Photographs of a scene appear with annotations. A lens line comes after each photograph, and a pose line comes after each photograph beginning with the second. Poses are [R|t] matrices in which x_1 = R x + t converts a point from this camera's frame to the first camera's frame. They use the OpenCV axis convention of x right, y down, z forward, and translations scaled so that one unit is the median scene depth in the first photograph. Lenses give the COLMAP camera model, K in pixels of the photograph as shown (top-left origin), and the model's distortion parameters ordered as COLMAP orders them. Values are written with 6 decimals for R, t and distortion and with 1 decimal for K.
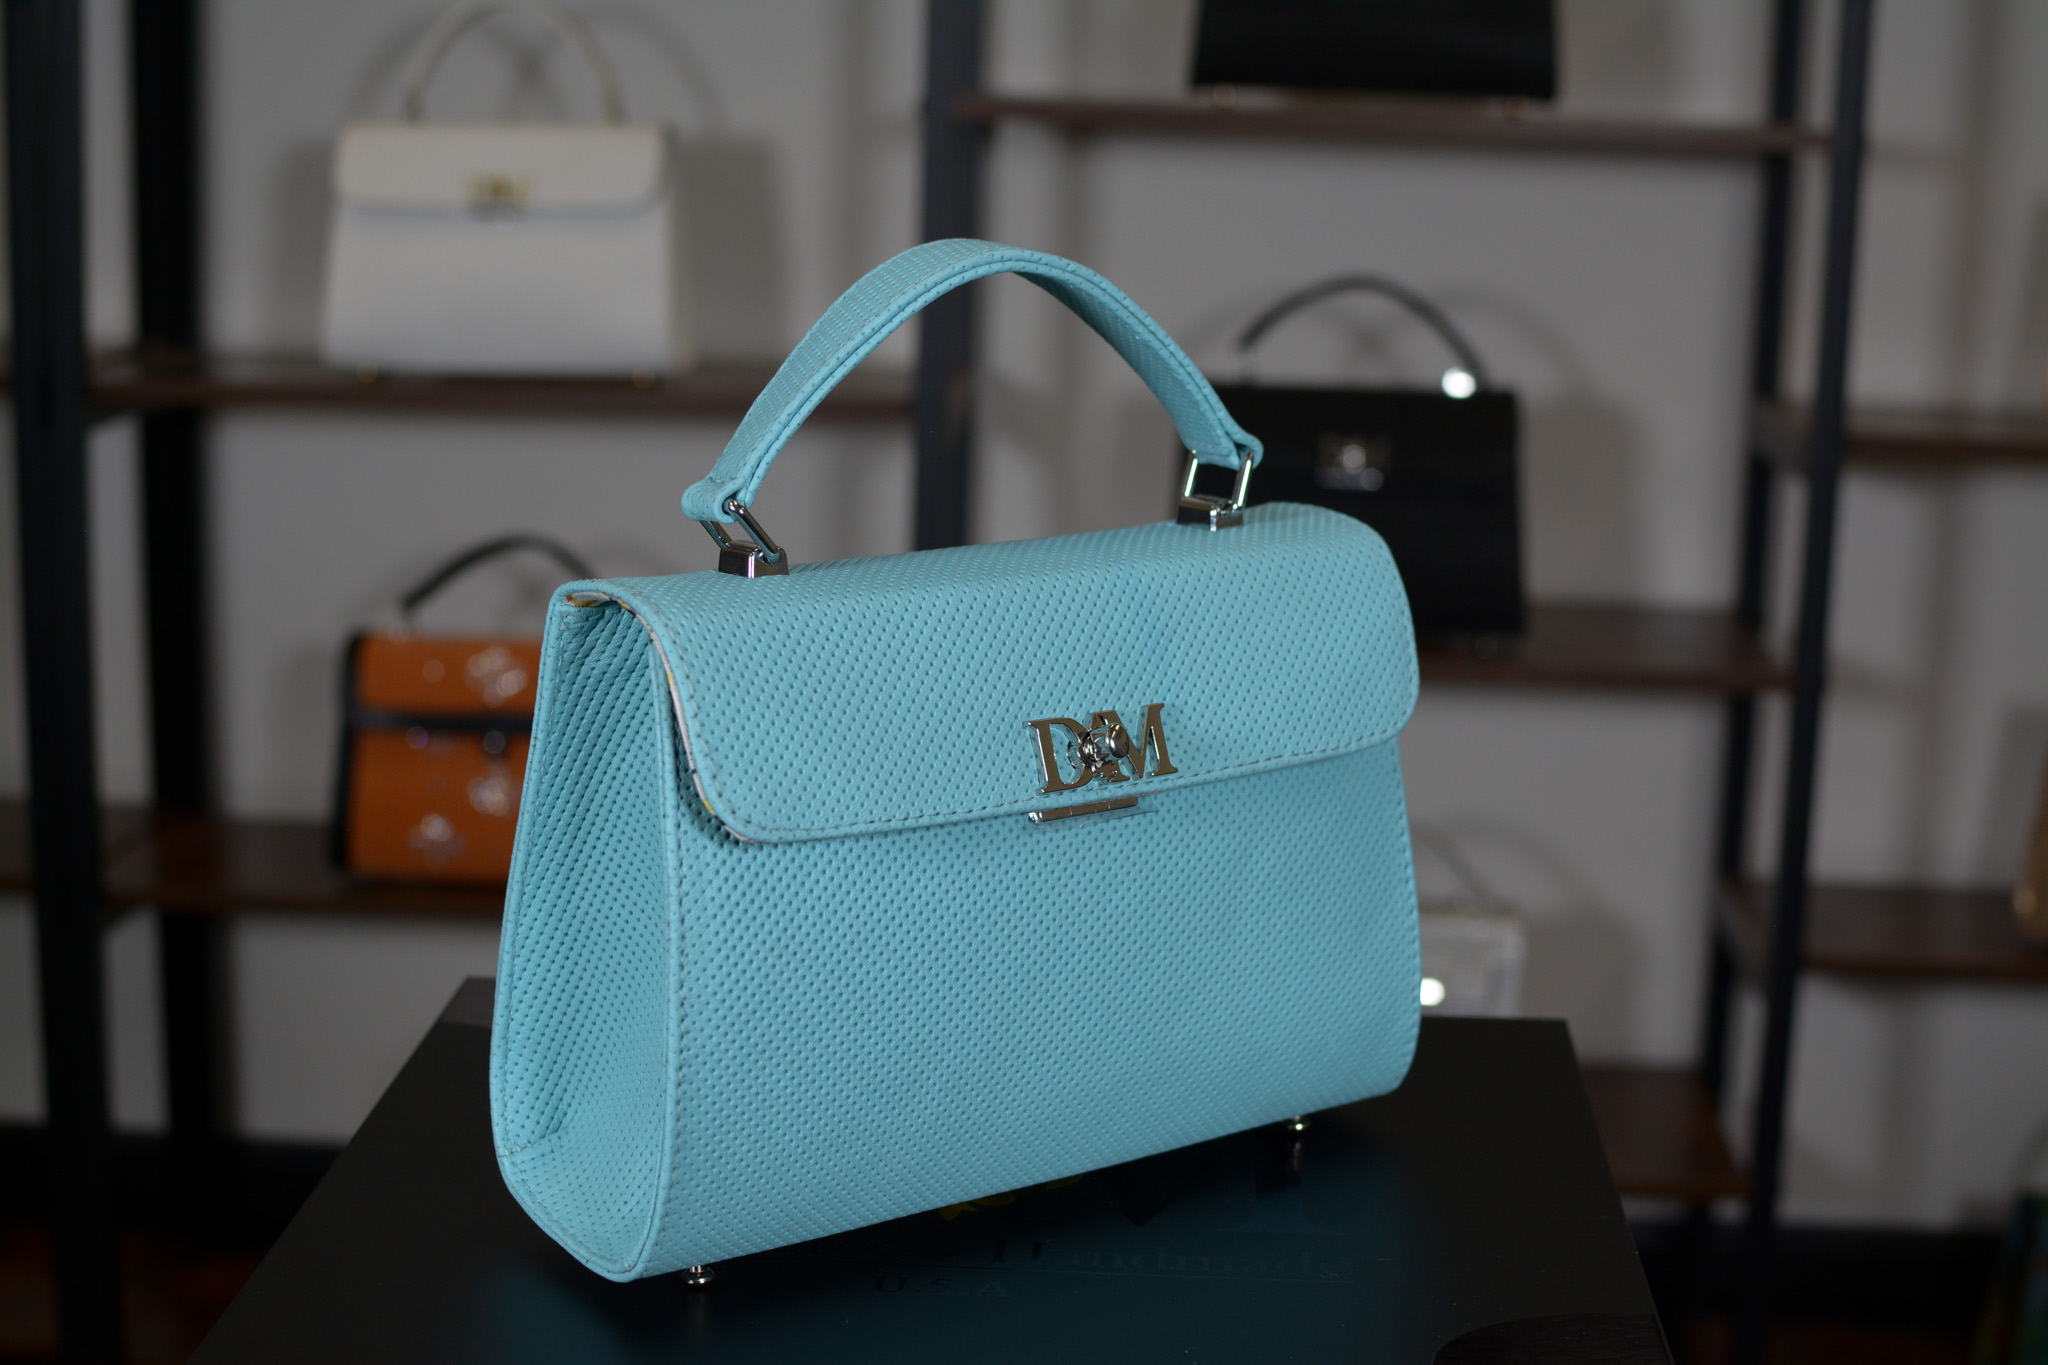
lens RADIAL K [[3674.3, 0, 1024.0], [0, 3674.3, 682.5], [0, 0, 1]] dist [-0.216598, 0.079657]
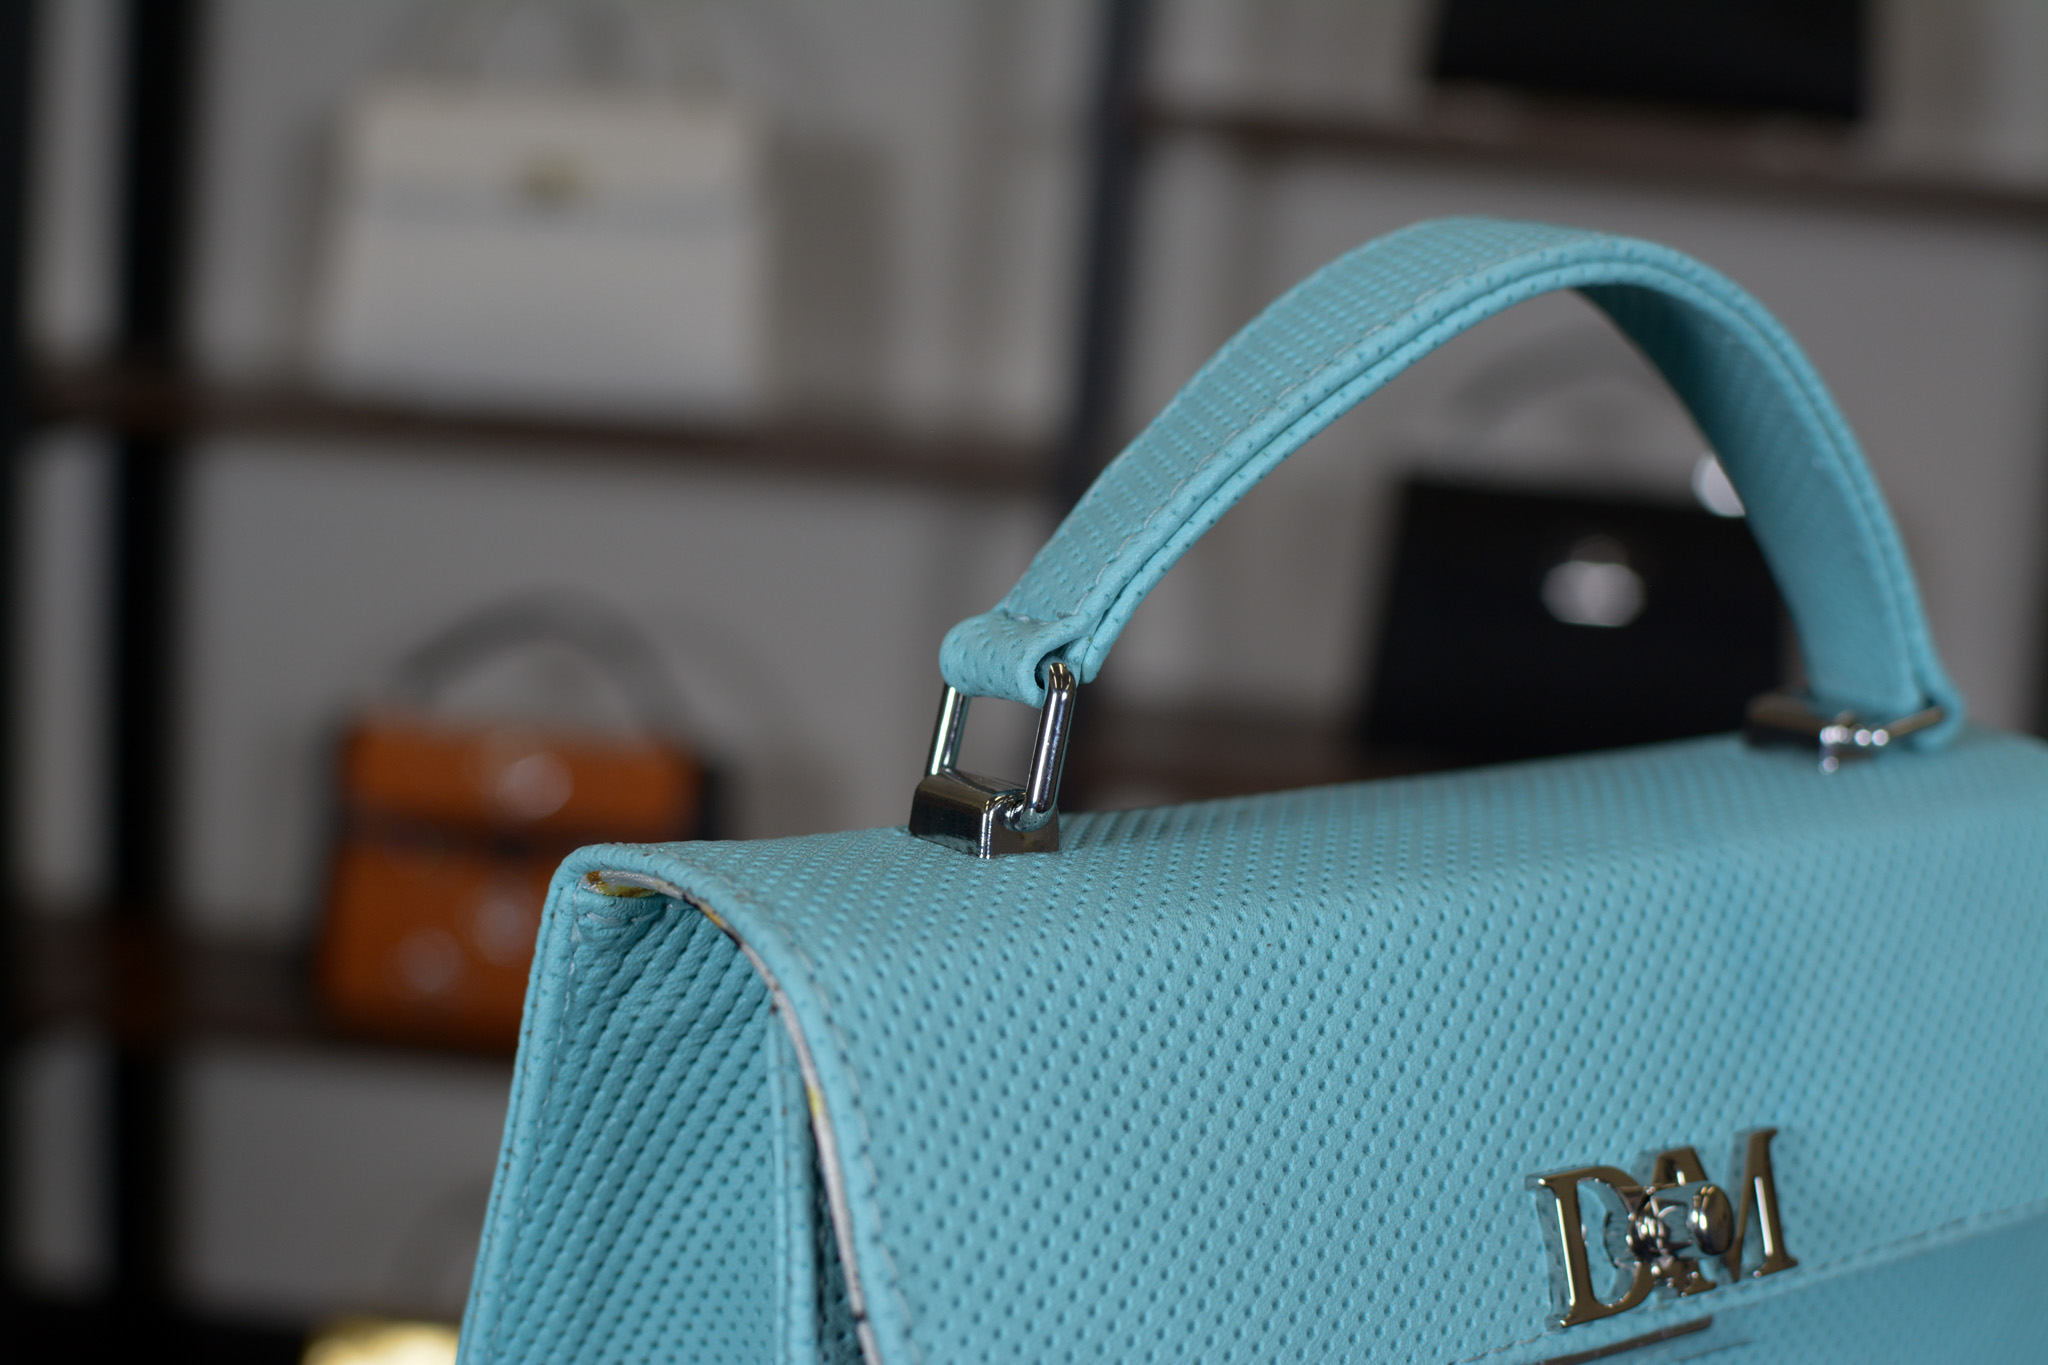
lens RADIAL K [[3674.3, 0, 1024.0], [0, 3674.3, 682.5], [0, 0, 1]] dist [-0.216598, 0.079657]
pose [[0.998800, 0.048931, -0.001995, -0.067576], [-0.048963, 0.998566, -0.021654, -0.039898], [0.000933, 0.021725, 0.999764, 0.516846]]
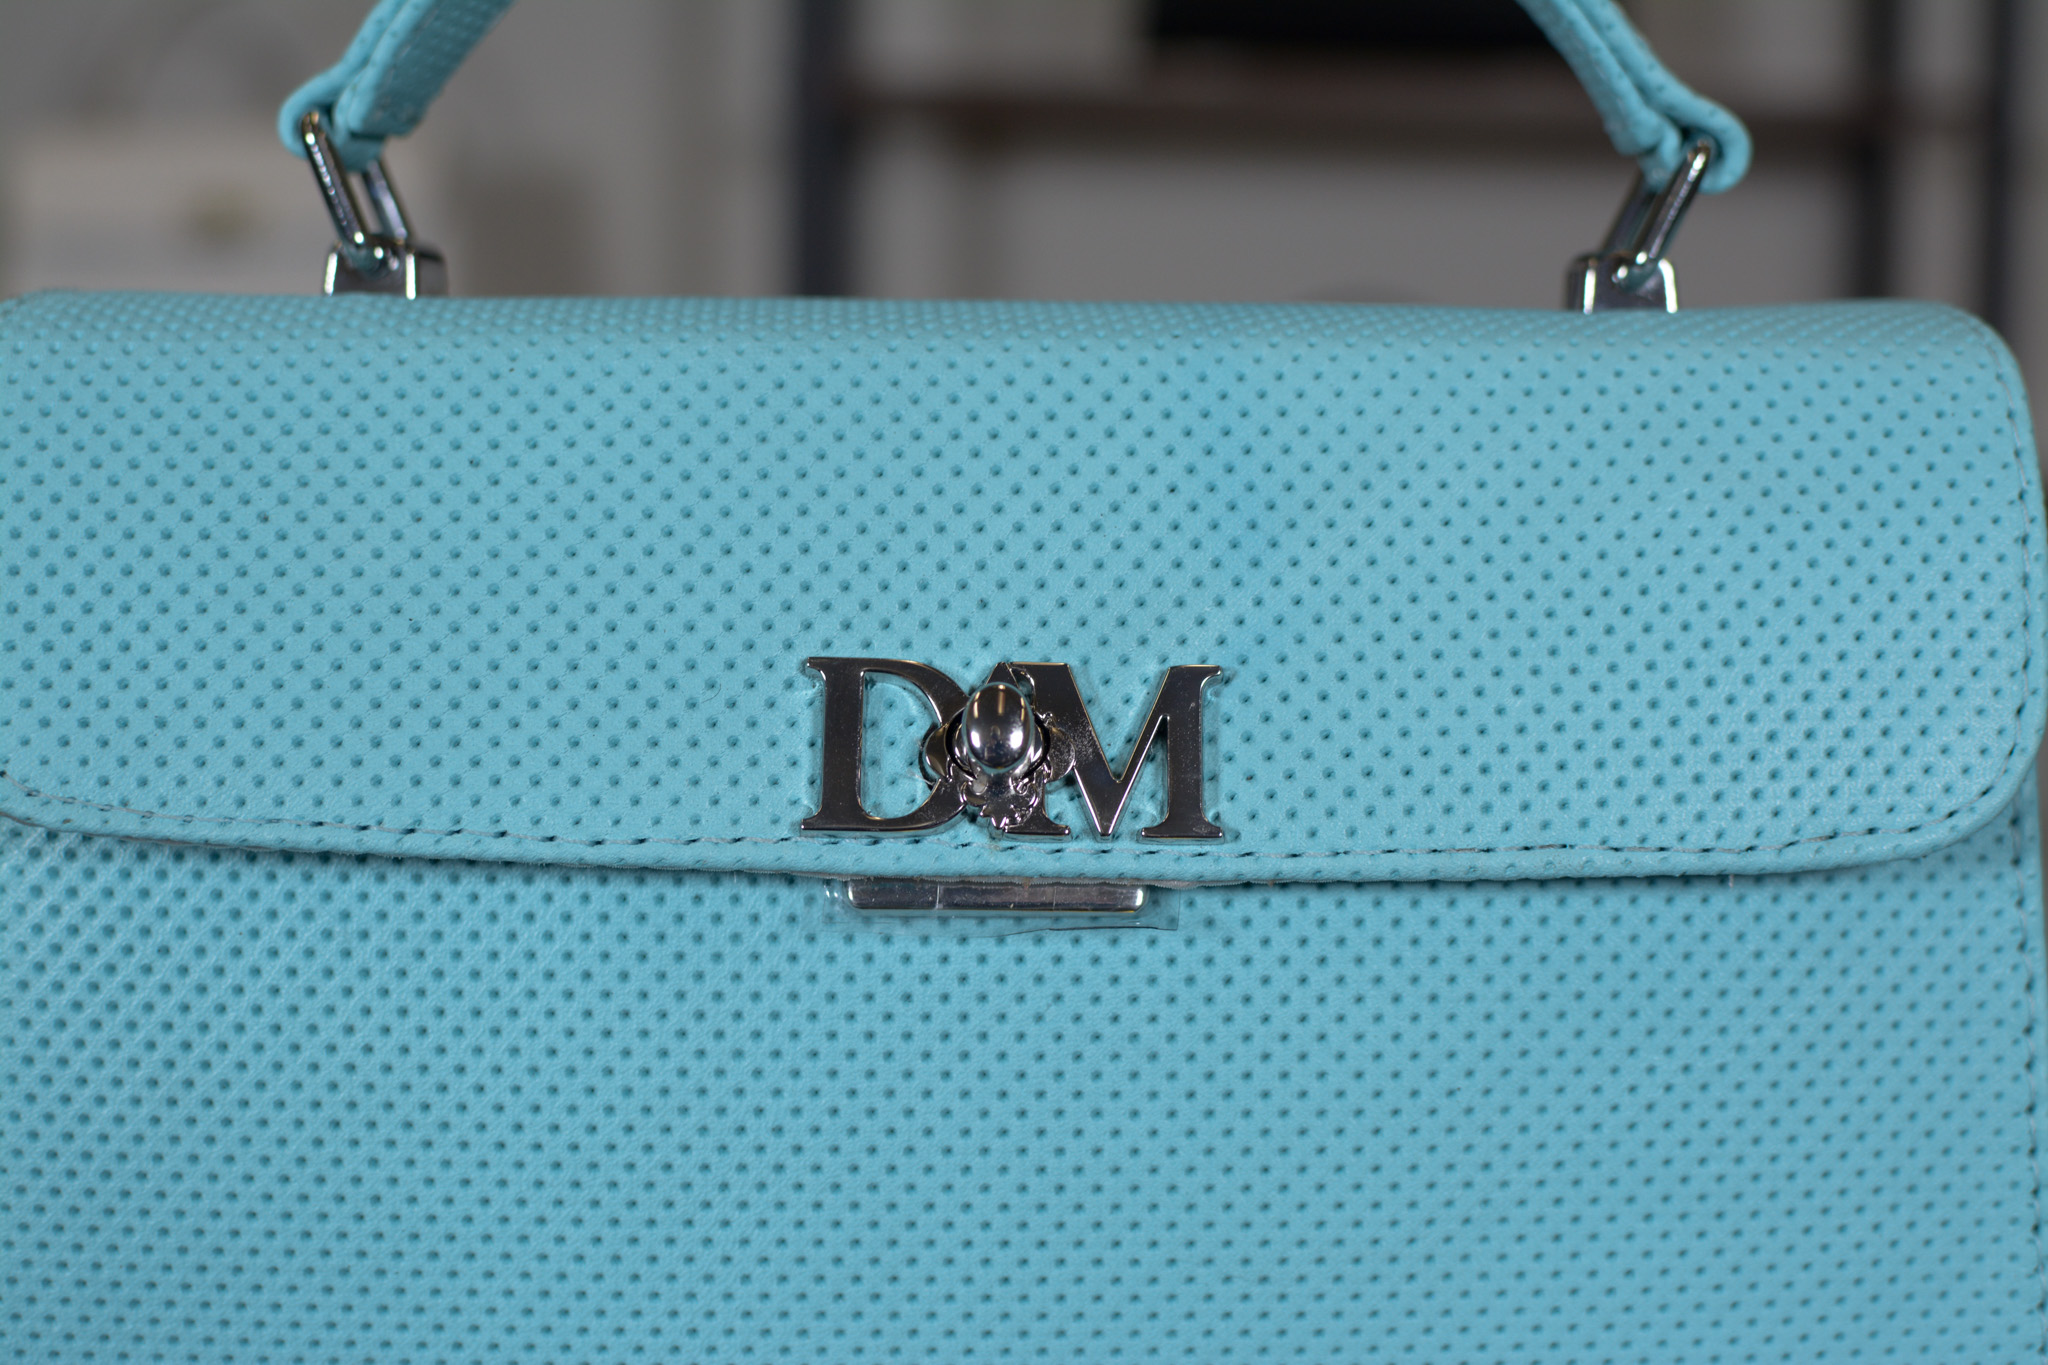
lens RADIAL K [[3674.3, 0, 1024.0], [0, 3674.3, 682.5], [0, 0, 1]] dist [-0.216598, 0.079657]
pose [[0.830244, 0.091117, -0.549902, 0.247371], [-0.130250, 0.990950, -0.032456, 0.023773], [0.541968, 0.098571, 0.834598, 0.662733]]
